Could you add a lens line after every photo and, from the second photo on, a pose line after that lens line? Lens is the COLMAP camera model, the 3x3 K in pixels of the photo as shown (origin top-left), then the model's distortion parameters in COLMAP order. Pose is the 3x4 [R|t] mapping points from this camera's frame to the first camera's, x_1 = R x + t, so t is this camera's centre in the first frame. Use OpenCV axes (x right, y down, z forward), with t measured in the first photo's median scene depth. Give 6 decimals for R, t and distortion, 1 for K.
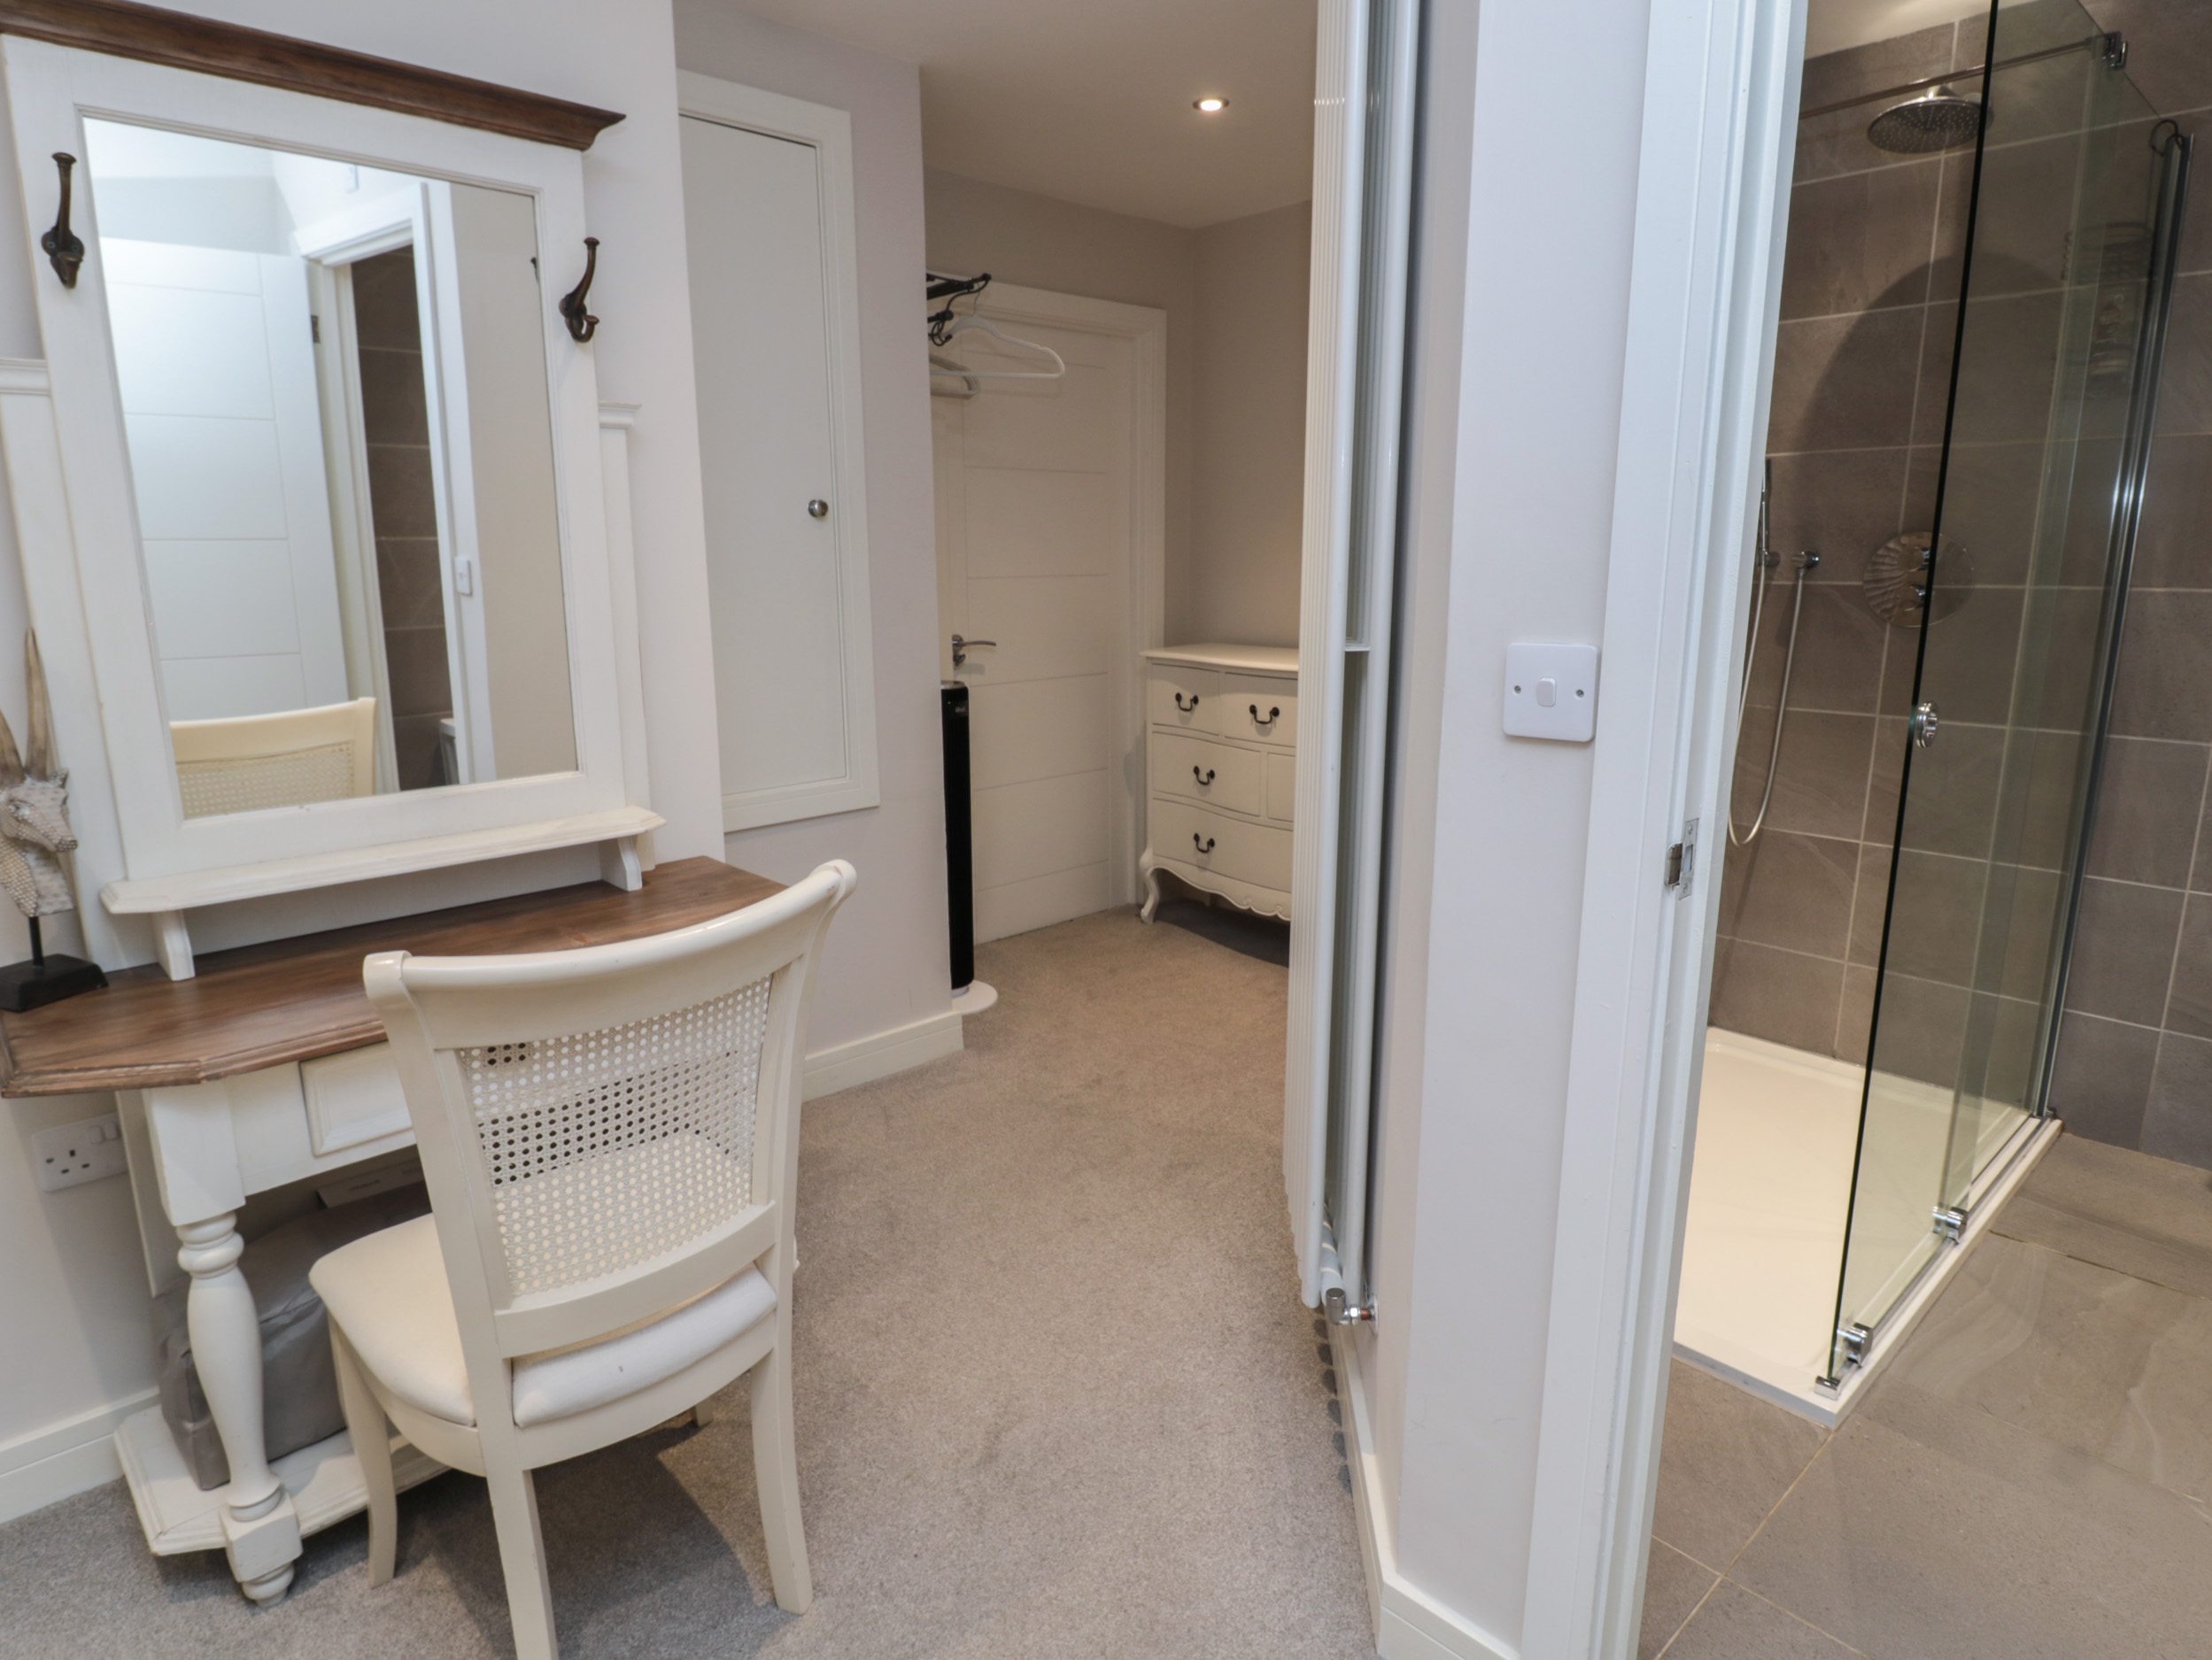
lens RADIAL K [[1250.5, 0, 1096.2], [0, 1250.5, 817.5], [0, 0, 1]] dist [-0.000069, -0.014806]
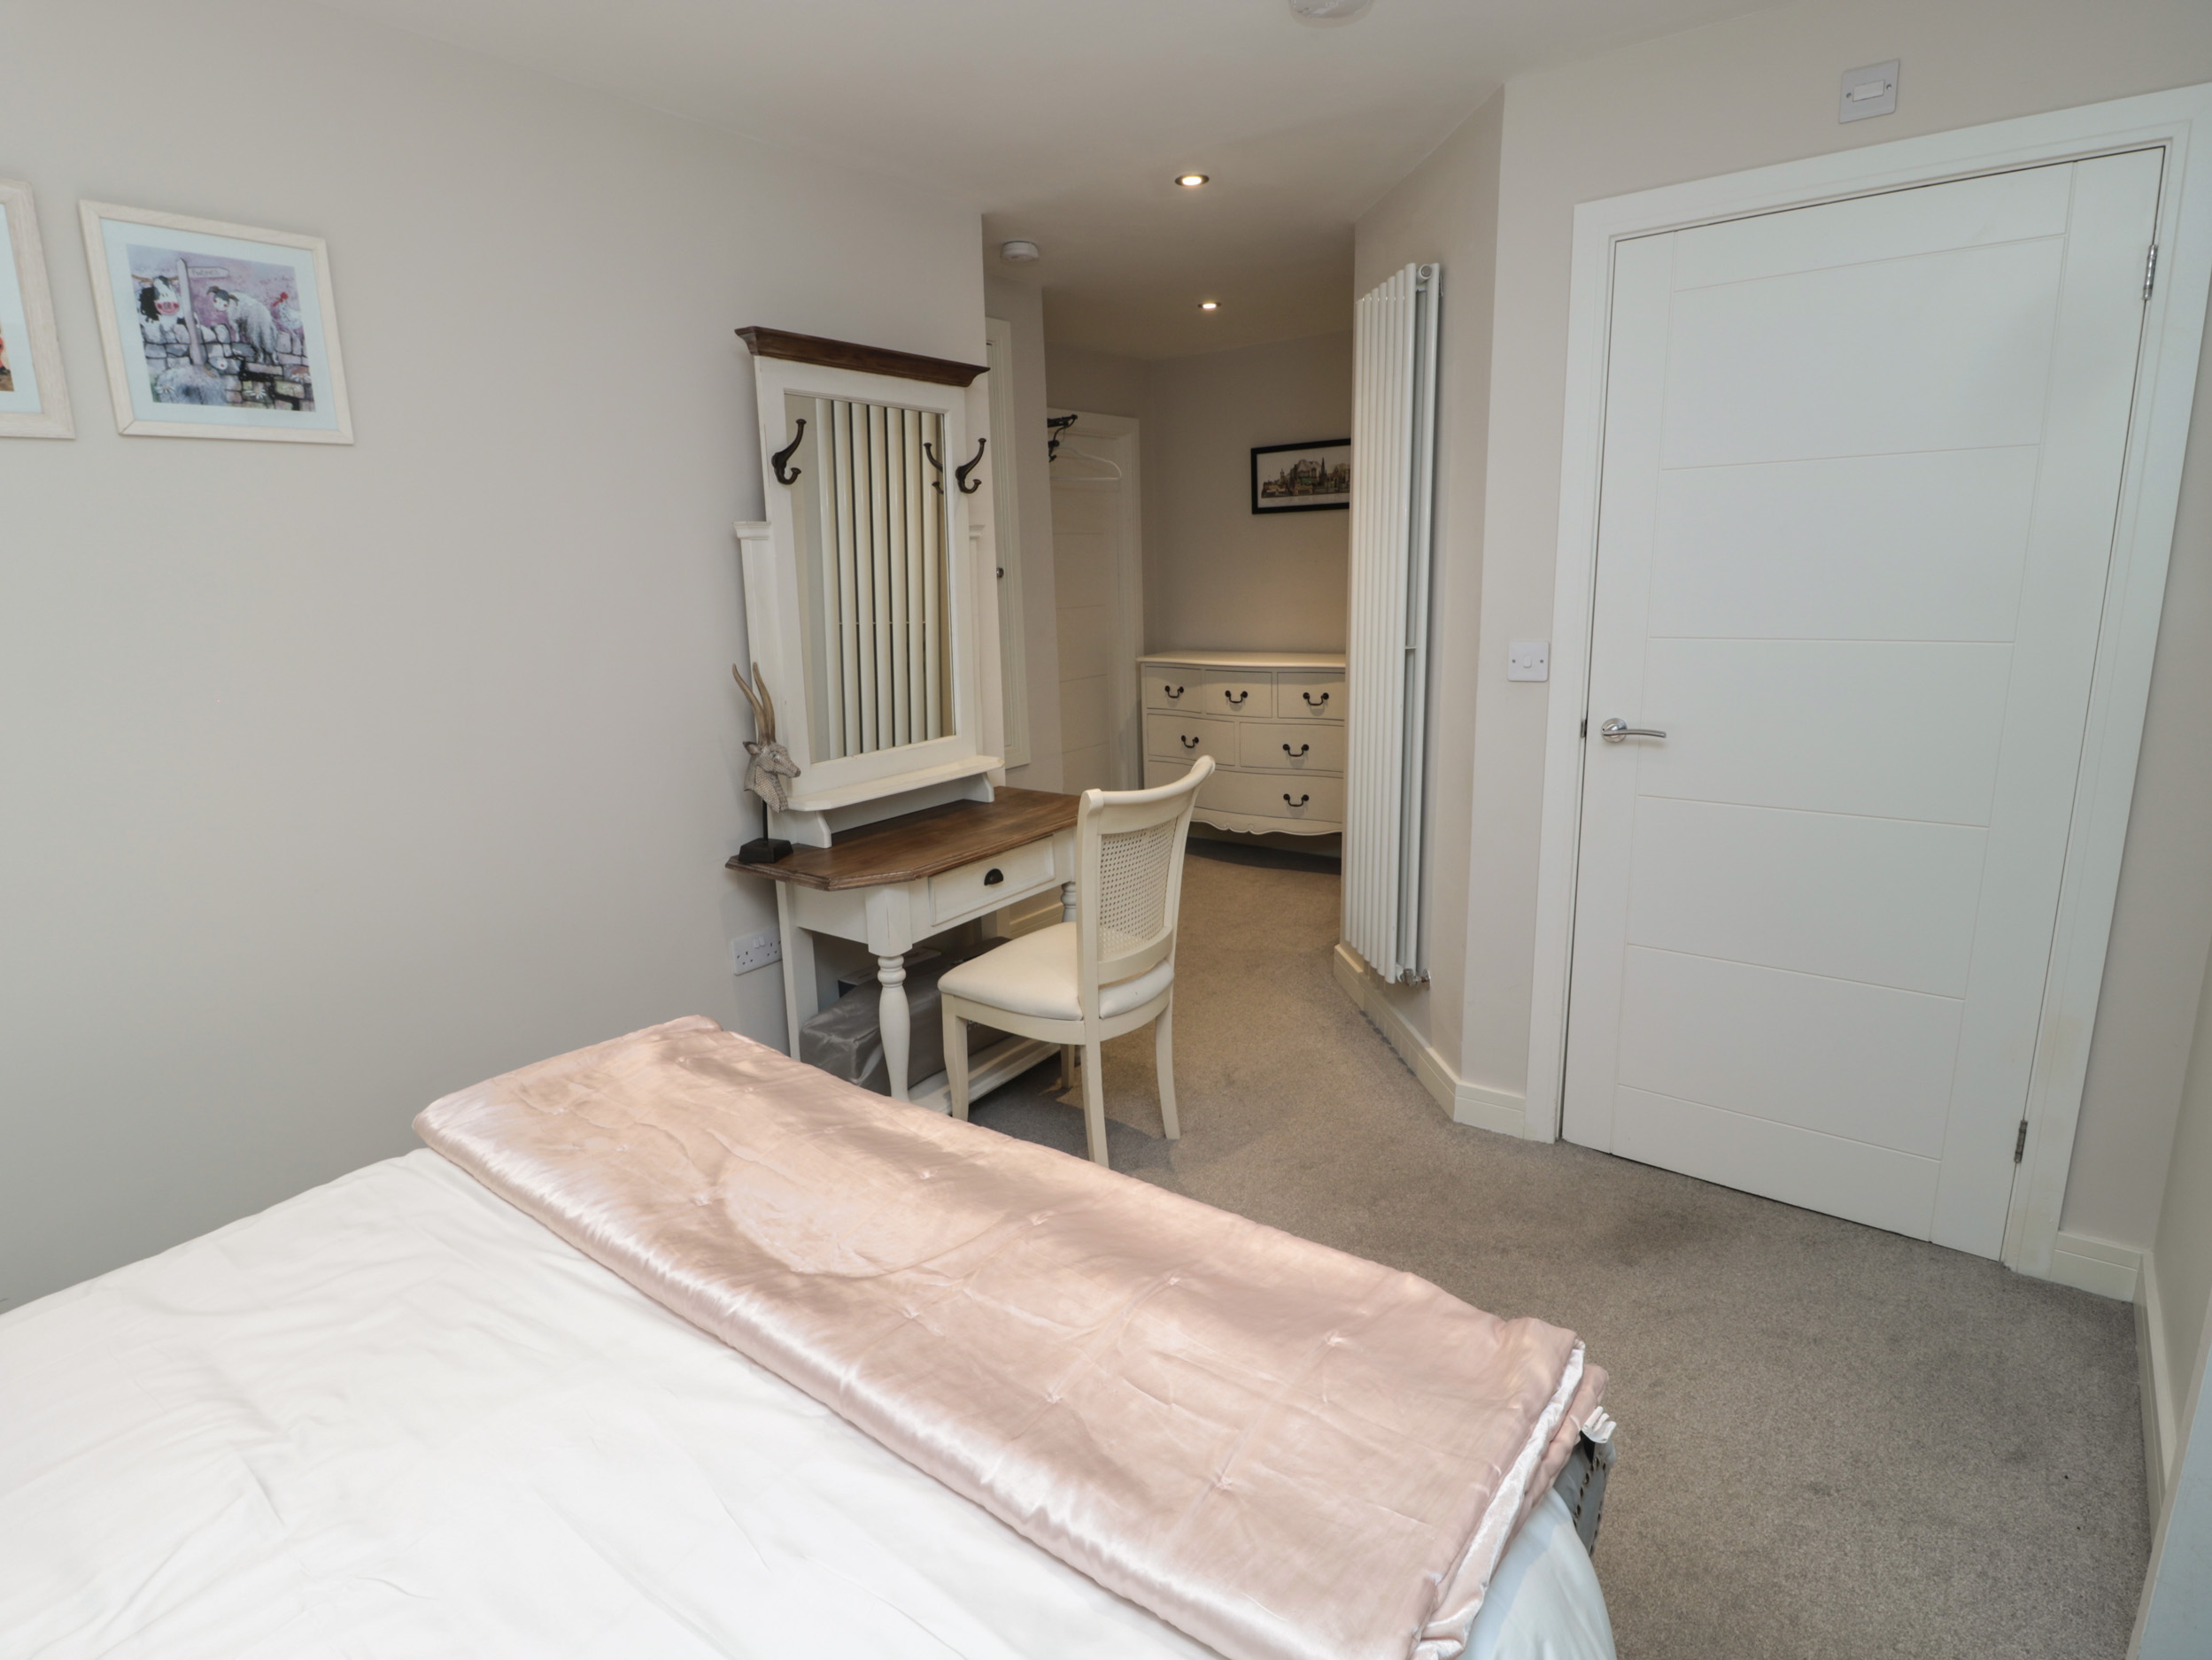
lens RADIAL K [[1154.7, 0, 1099.3], [0, 1154.7, 826.1], [0, 0, 1]] dist [0.005784, -0.017487]
pose [[0.984341, -0.062873, 0.164683, -0.668896], [0.061332, 0.998013, 0.014428, 0.106629], [-0.165263, -0.004102, 0.986241, -0.848428]]
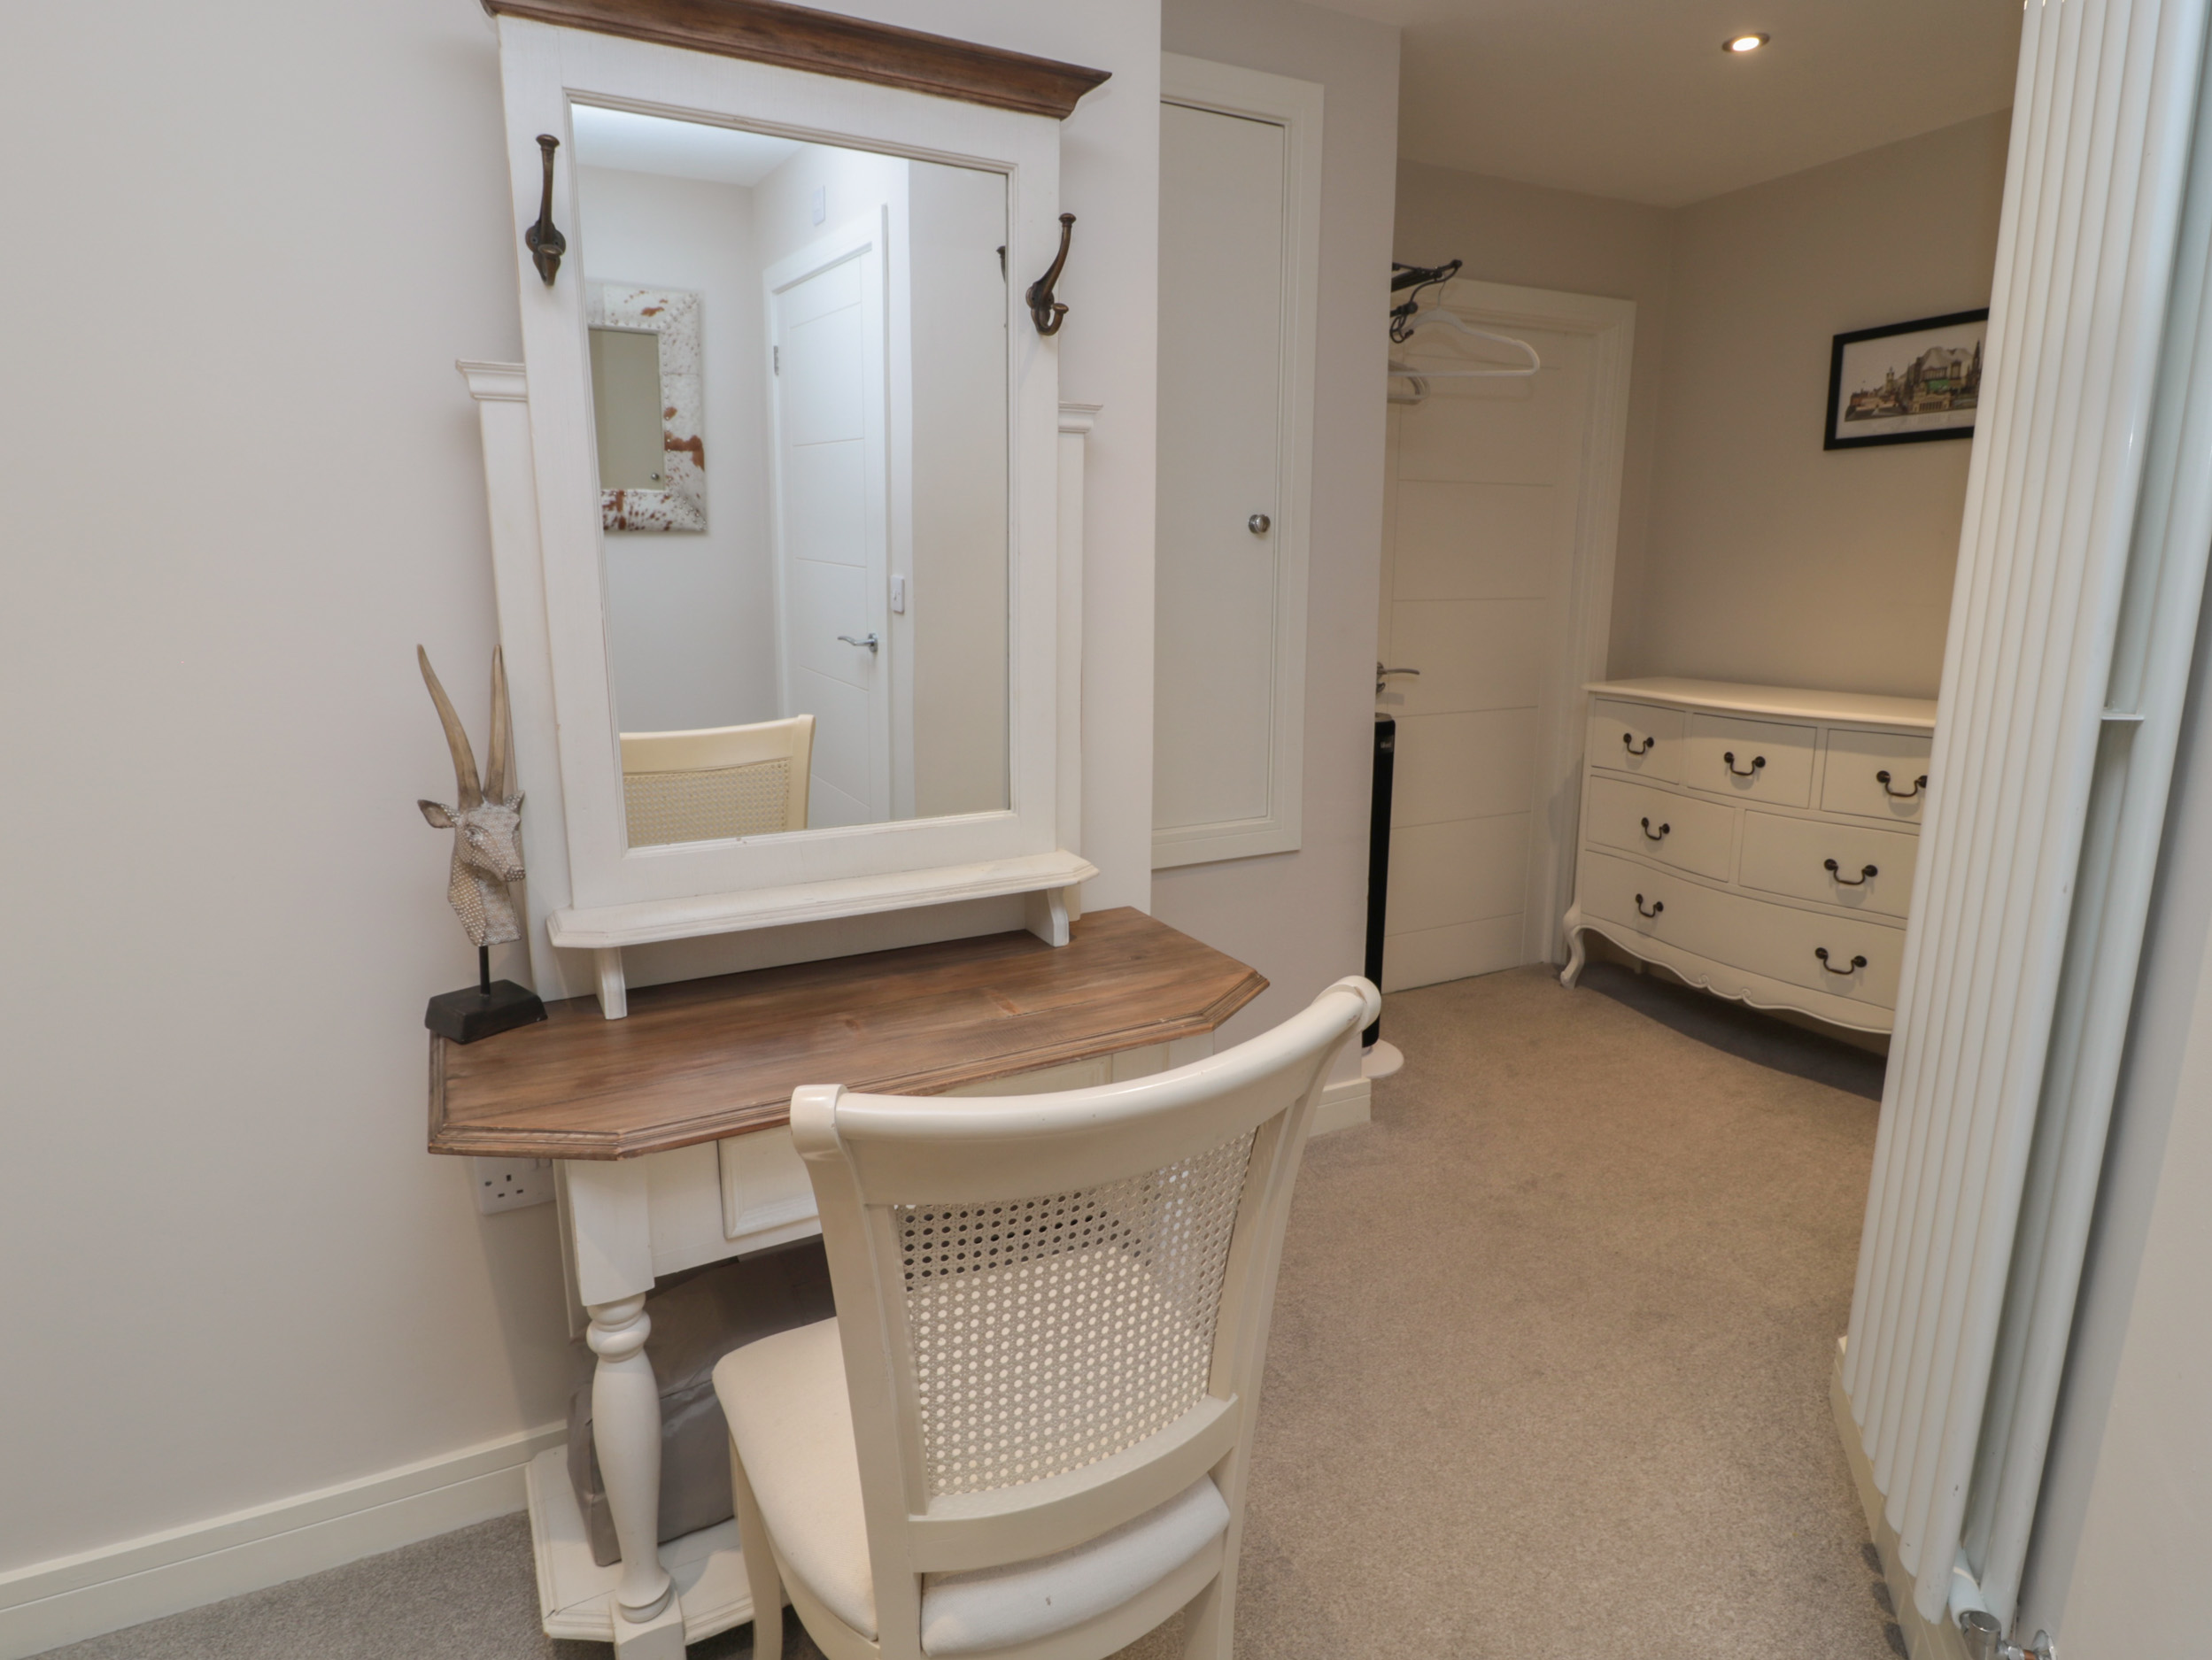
lens RADIAL K [[1199.4, 0, 1100.5], [0, 1199.4, 818.5], [0, 0, 1]] dist [0.000395, -0.015844]
pose [[0.959582, 0.059314, -0.275106, -0.151001], [-0.061406, 0.998112, 0.001012, -0.049241], [0.274647, 0.015922, 0.961413, 0.242621]]
